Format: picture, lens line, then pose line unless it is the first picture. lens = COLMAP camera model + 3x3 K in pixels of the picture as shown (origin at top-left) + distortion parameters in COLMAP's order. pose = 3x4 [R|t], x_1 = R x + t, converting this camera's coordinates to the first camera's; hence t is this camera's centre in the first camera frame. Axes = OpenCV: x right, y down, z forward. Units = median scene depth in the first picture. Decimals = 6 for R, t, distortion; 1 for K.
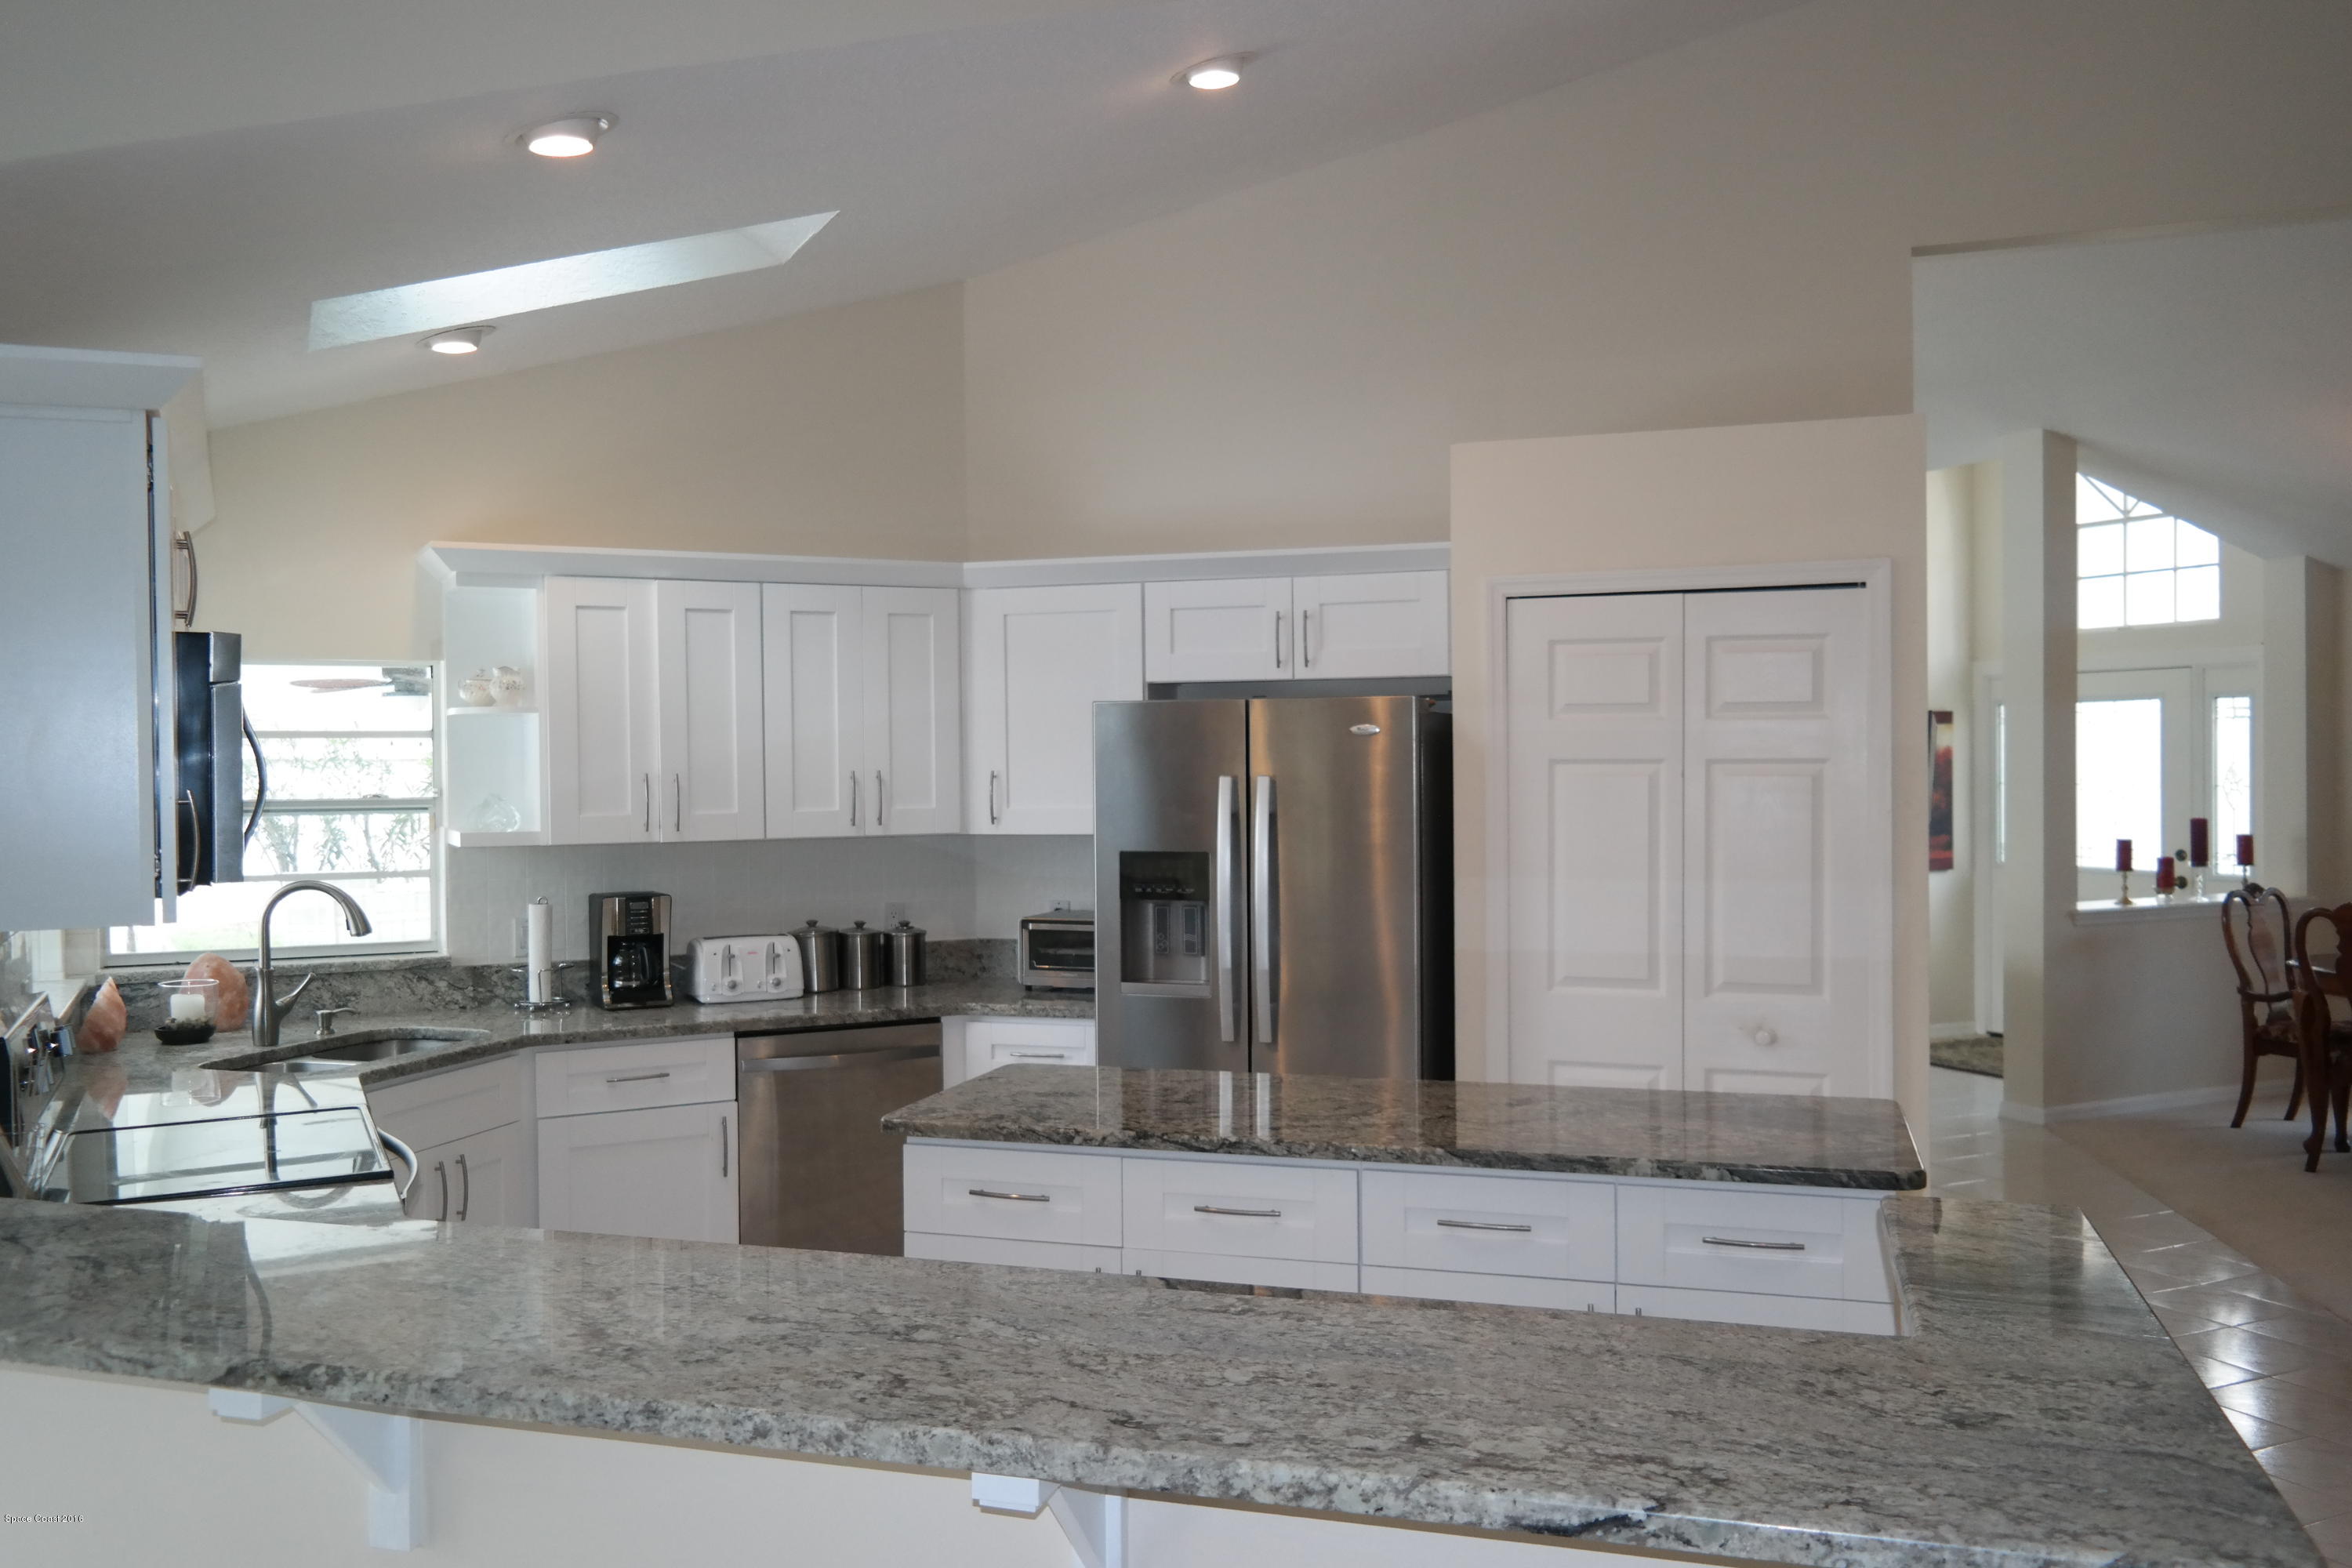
lens RADIAL K [[1898.7, 0, 1135.4], [0, 1898.7, 778.3], [0, 0, 1]] dist [0.016267, 0.000723]
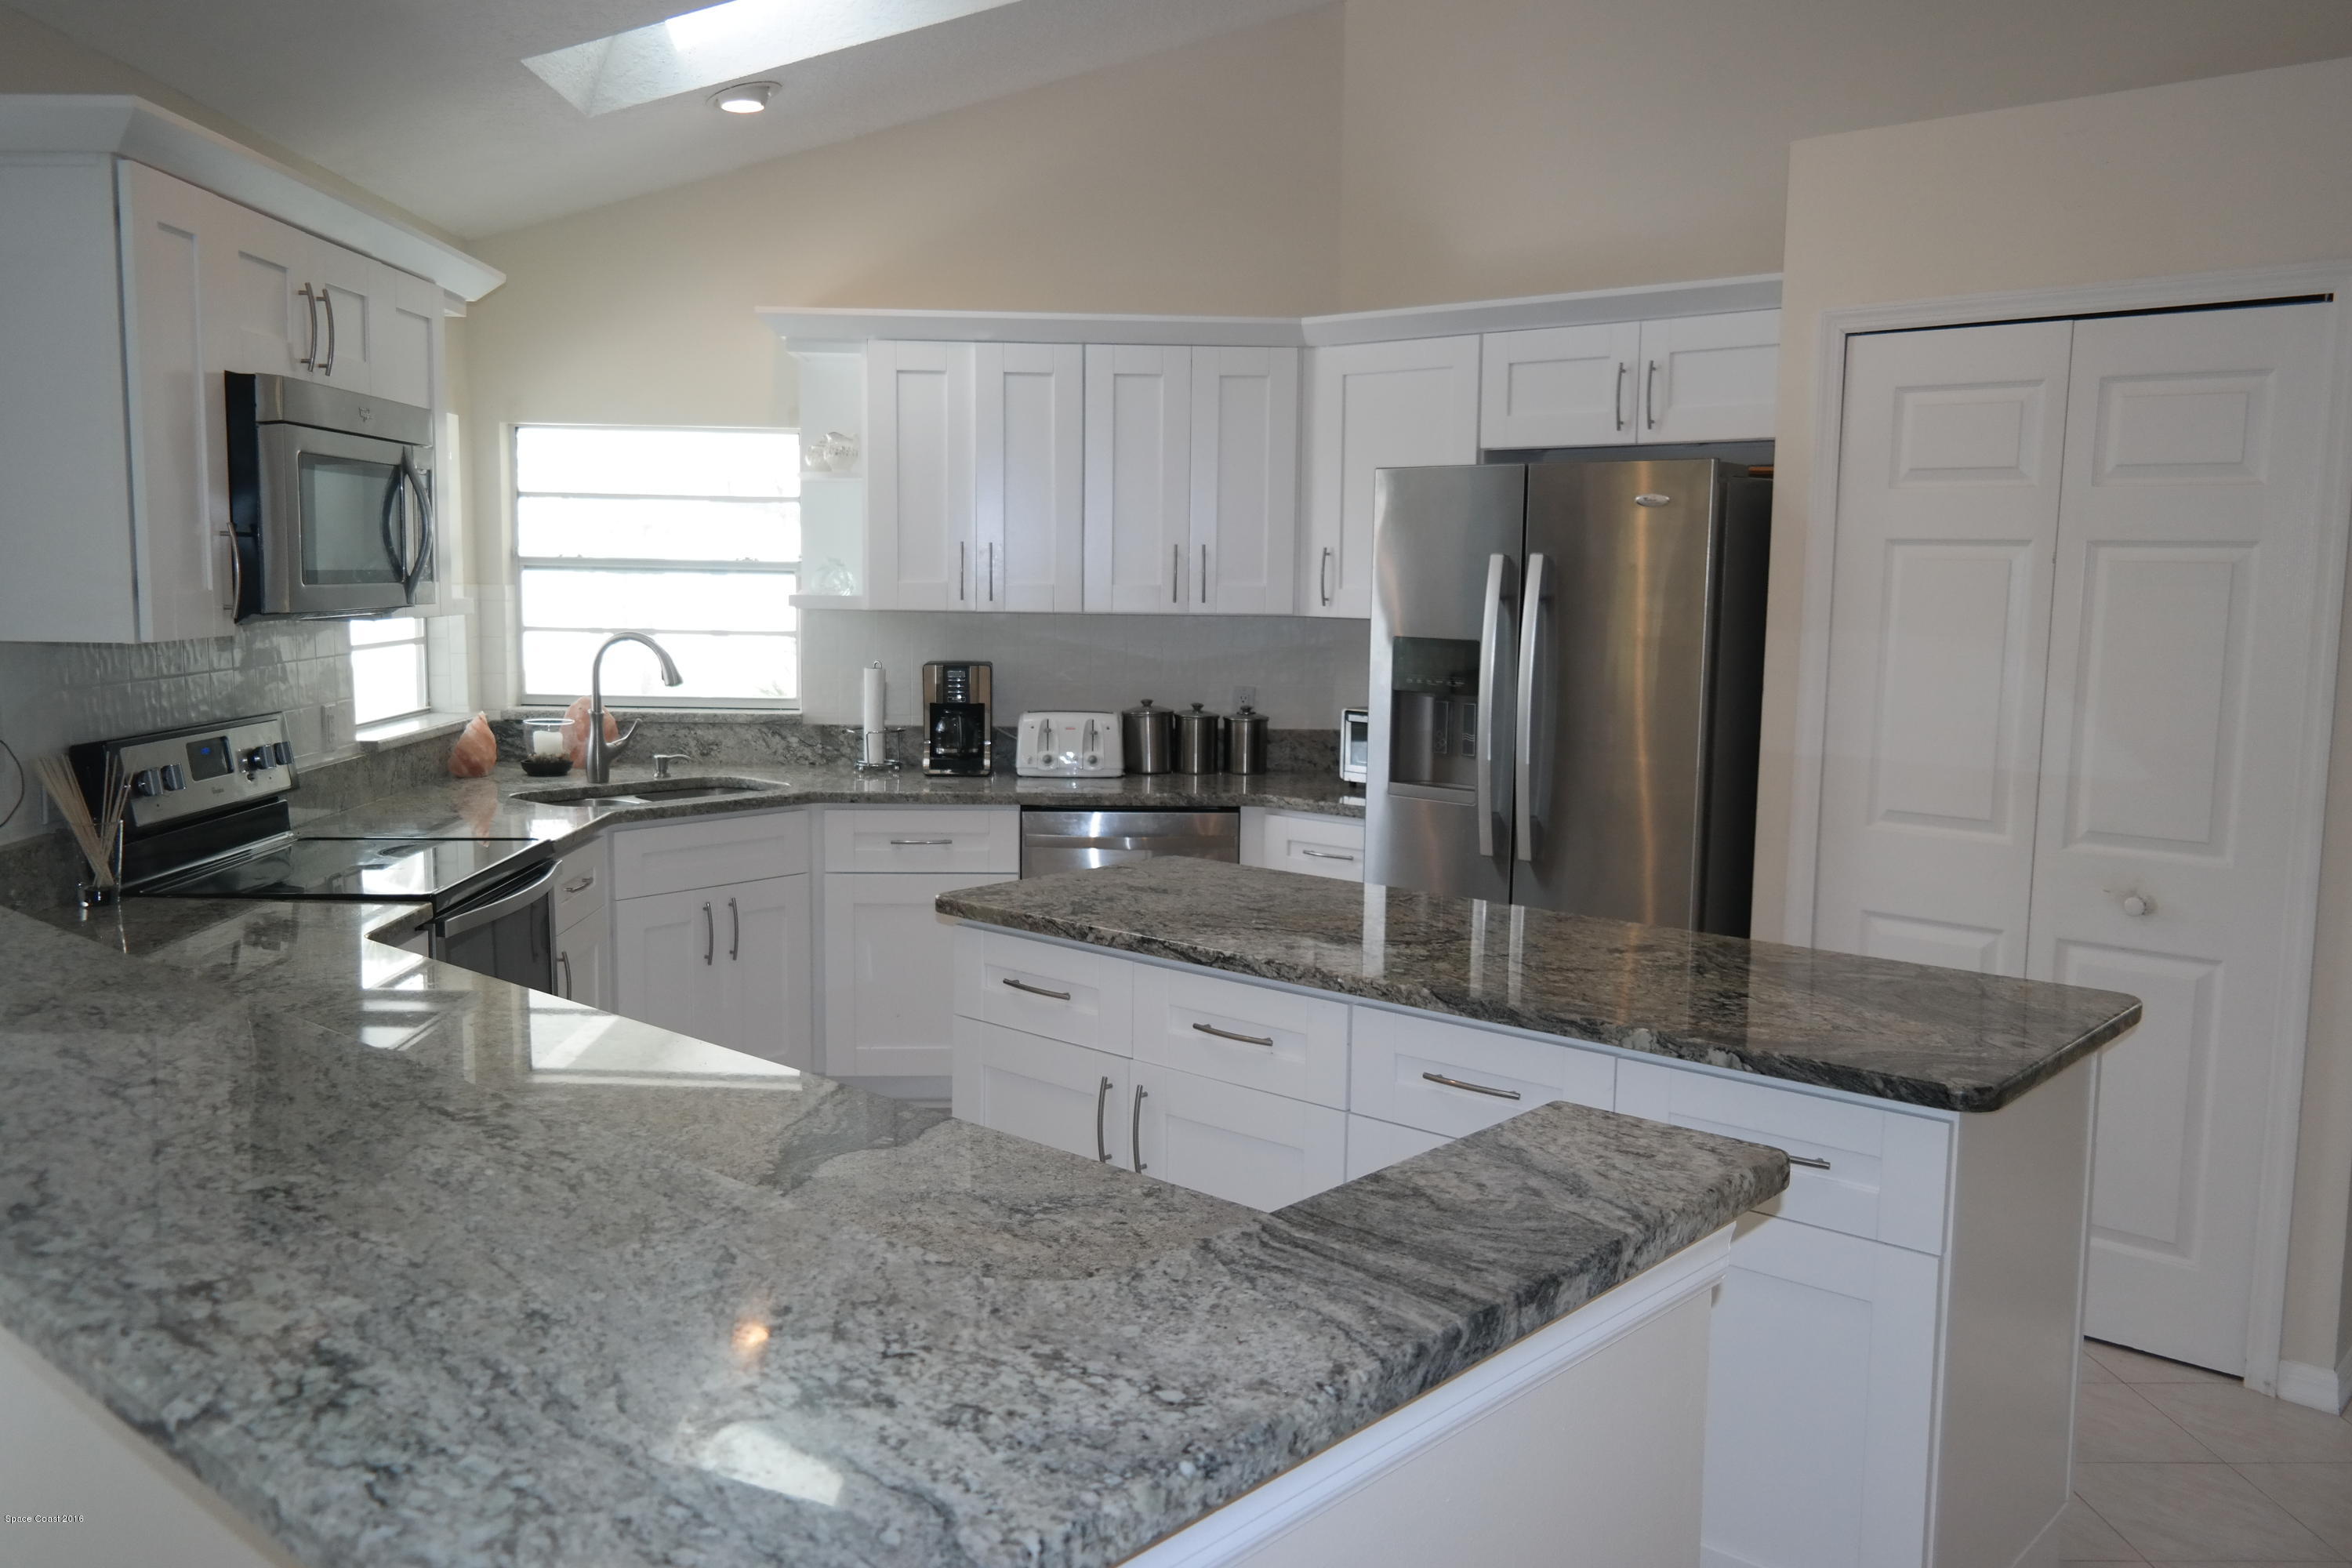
lens RADIAL K [[1887.6, 0, 1150.3], [0, 1887.6, 789.0], [0, 0, 1]] dist [-0.001793, -0.002920]
pose [[0.914156, 0.071162, -0.399067, 0.235104], [-0.027117, 0.993000, 0.114957, 0.010157], [0.404455, -0.094267, 0.909687, 0.130535]]
